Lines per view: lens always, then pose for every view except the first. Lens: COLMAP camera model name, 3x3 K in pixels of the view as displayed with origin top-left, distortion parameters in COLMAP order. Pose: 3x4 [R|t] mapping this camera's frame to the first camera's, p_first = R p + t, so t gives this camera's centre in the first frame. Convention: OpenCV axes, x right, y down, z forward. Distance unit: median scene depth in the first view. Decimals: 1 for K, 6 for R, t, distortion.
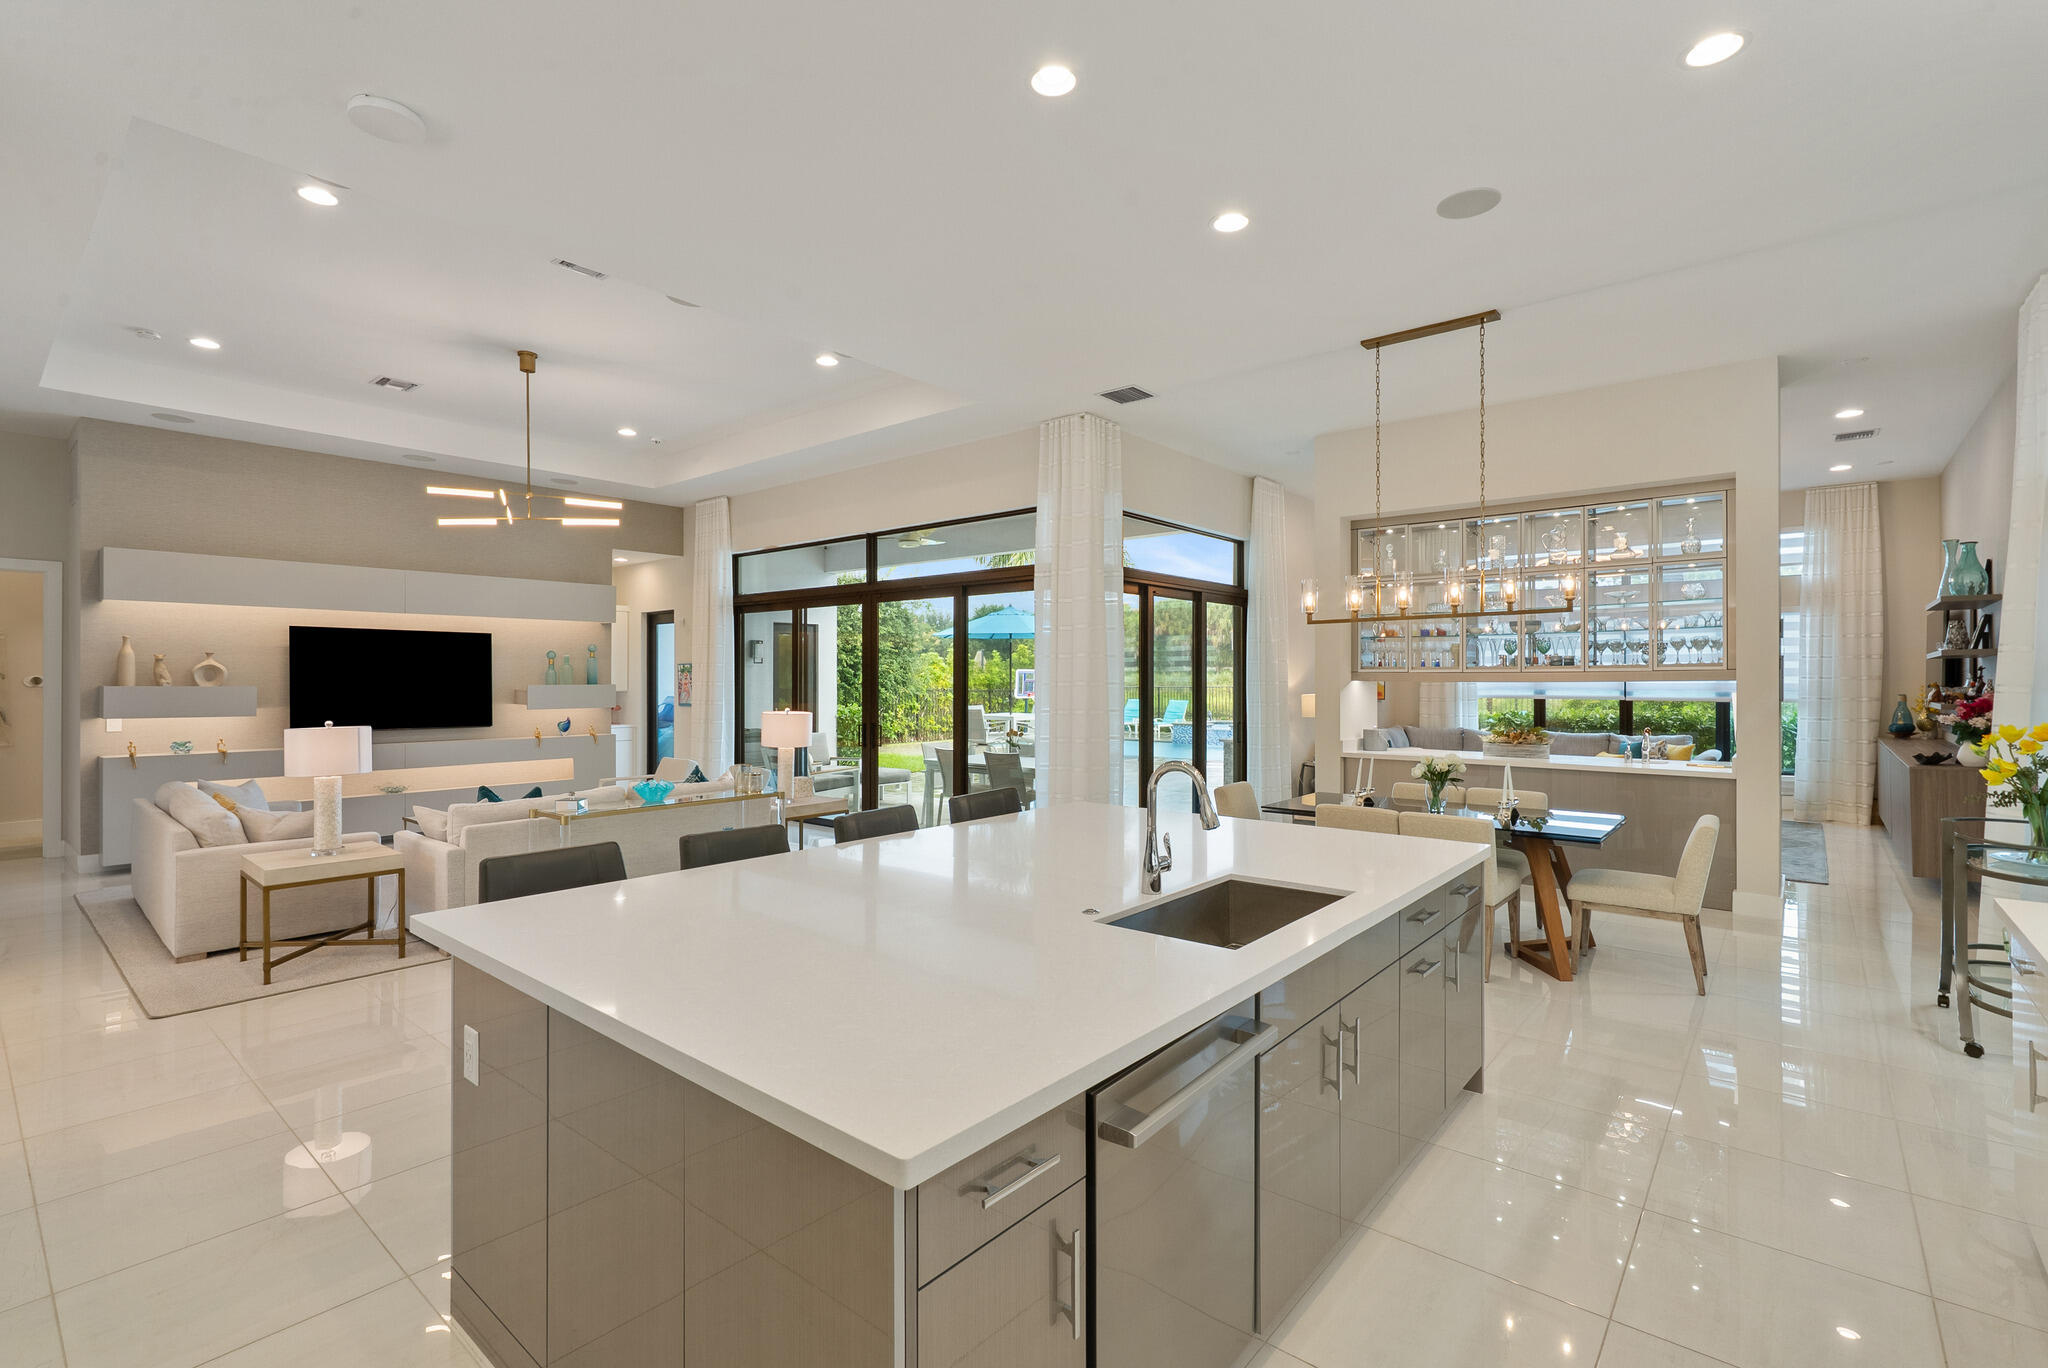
lens RADIAL K [[929.6, 0, 1037.5], [0, 929.6, 678.4], [0, 0, 1]] dist [-0.011519, 0.004309]
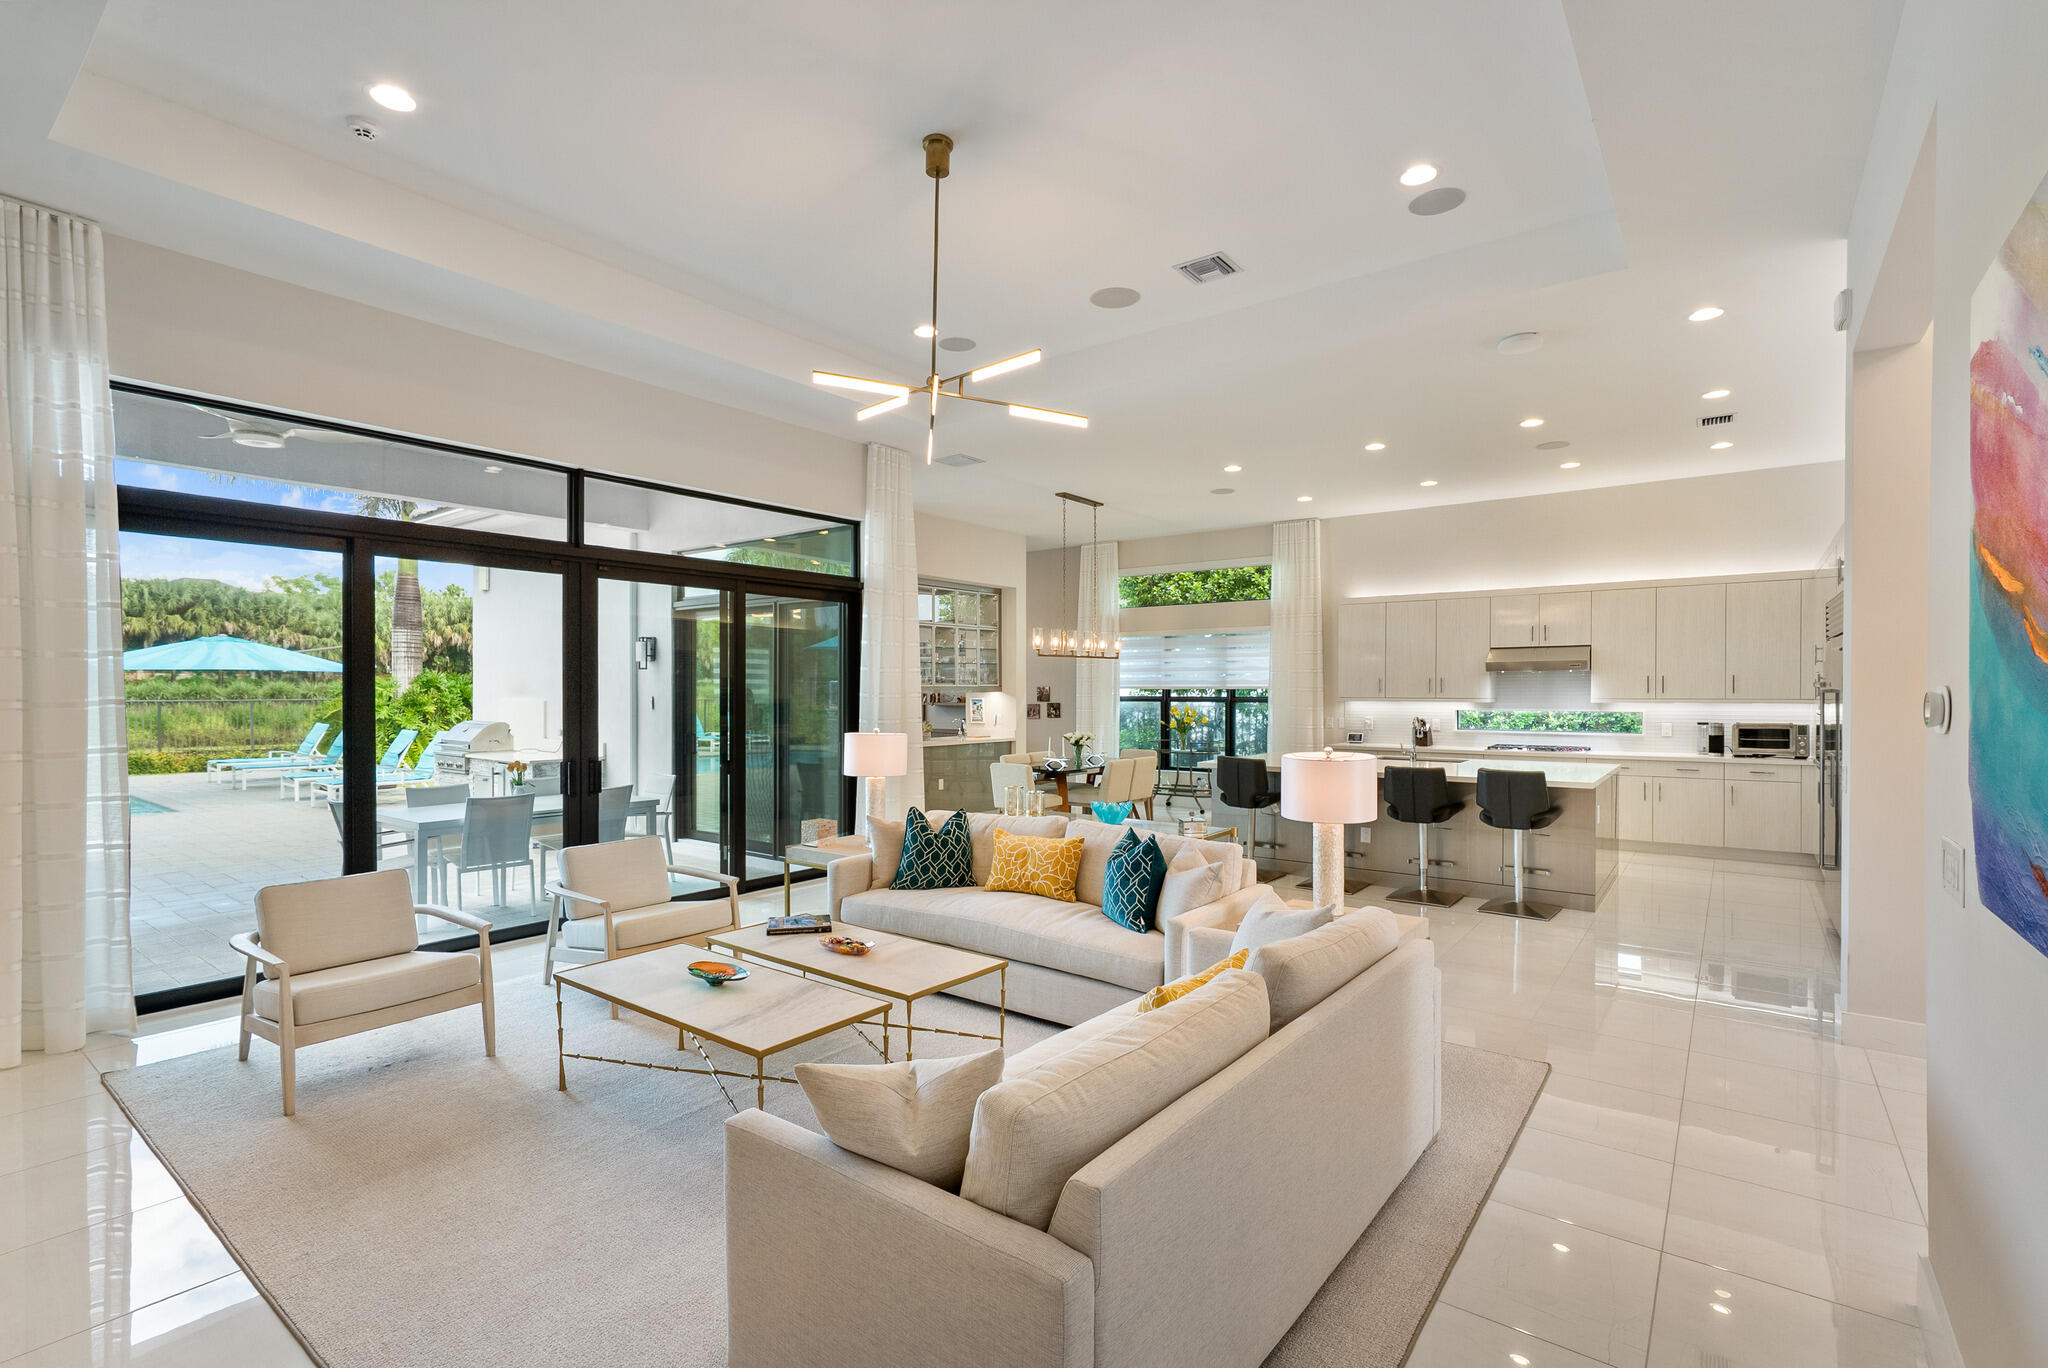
lens RADIAL K [[929.6, 0, 1015.8], [0, 929.6, 701.2], [0, 0, 1]] dist [-0.011519, 0.004309]
pose [[-0.029836, -0.009071, 0.999514, -0.894410], [-0.001210, 0.999958, 0.009039, 0.002397], [-0.999554, -0.000939, -0.029845, 0.745821]]
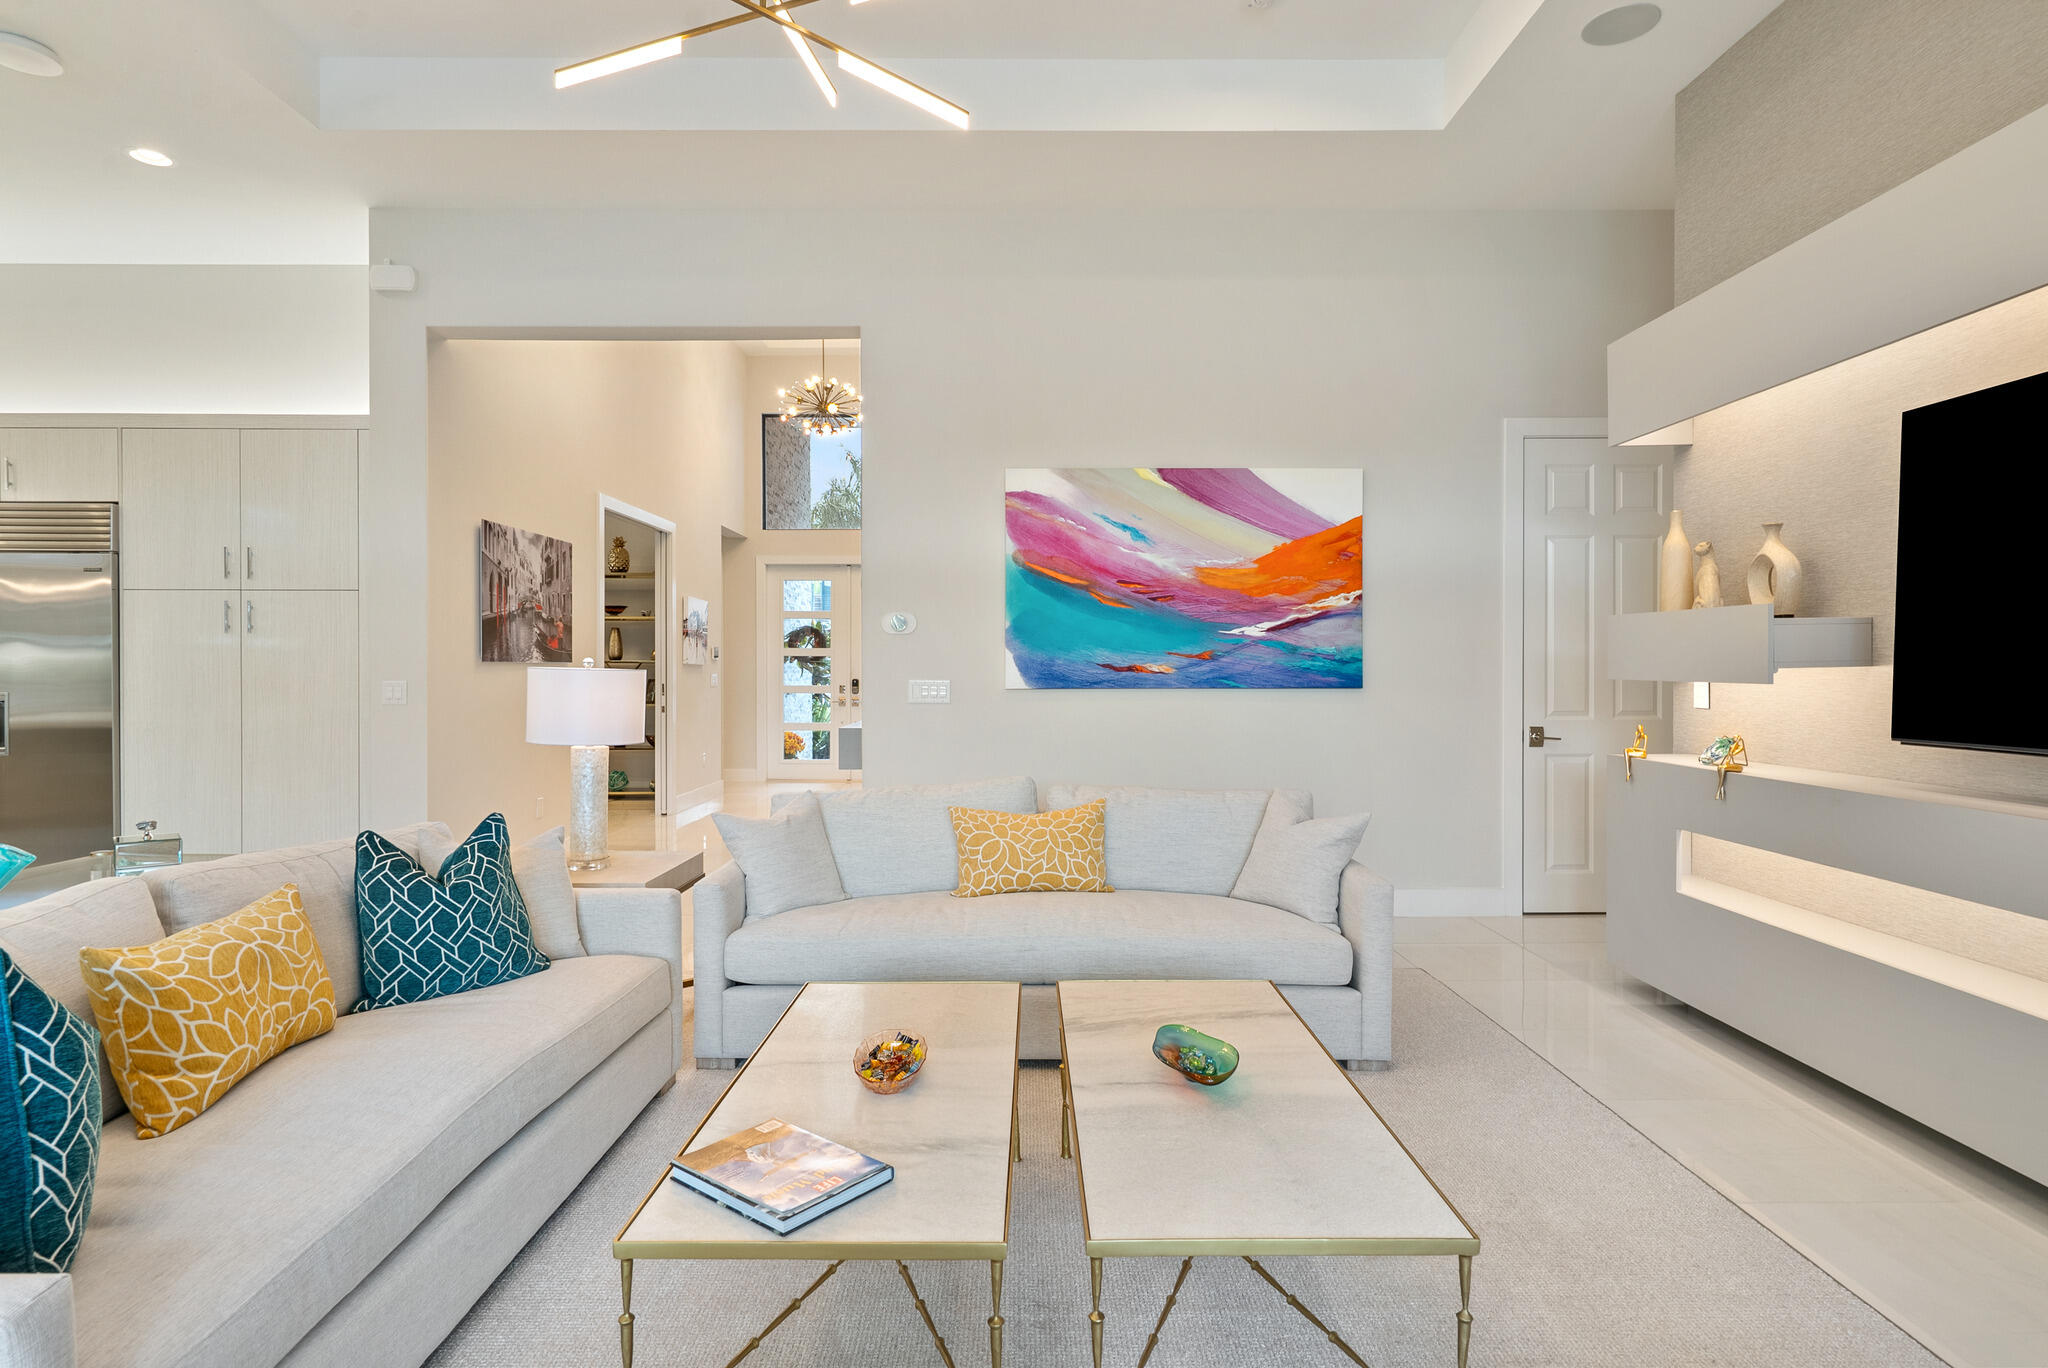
lens RADIAL K [[1072.2, 0, 1022.3], [0, 1072.2, 674.4], [0, 0, 1]] dist [-0.002601, 0.005282]
pose [[-0.765844, 0.004073, -0.643014, -0.306005], [0.001257, 0.999988, 0.004836, 0.031493], [0.643025, 0.002895, -0.765840, 1.023596]]
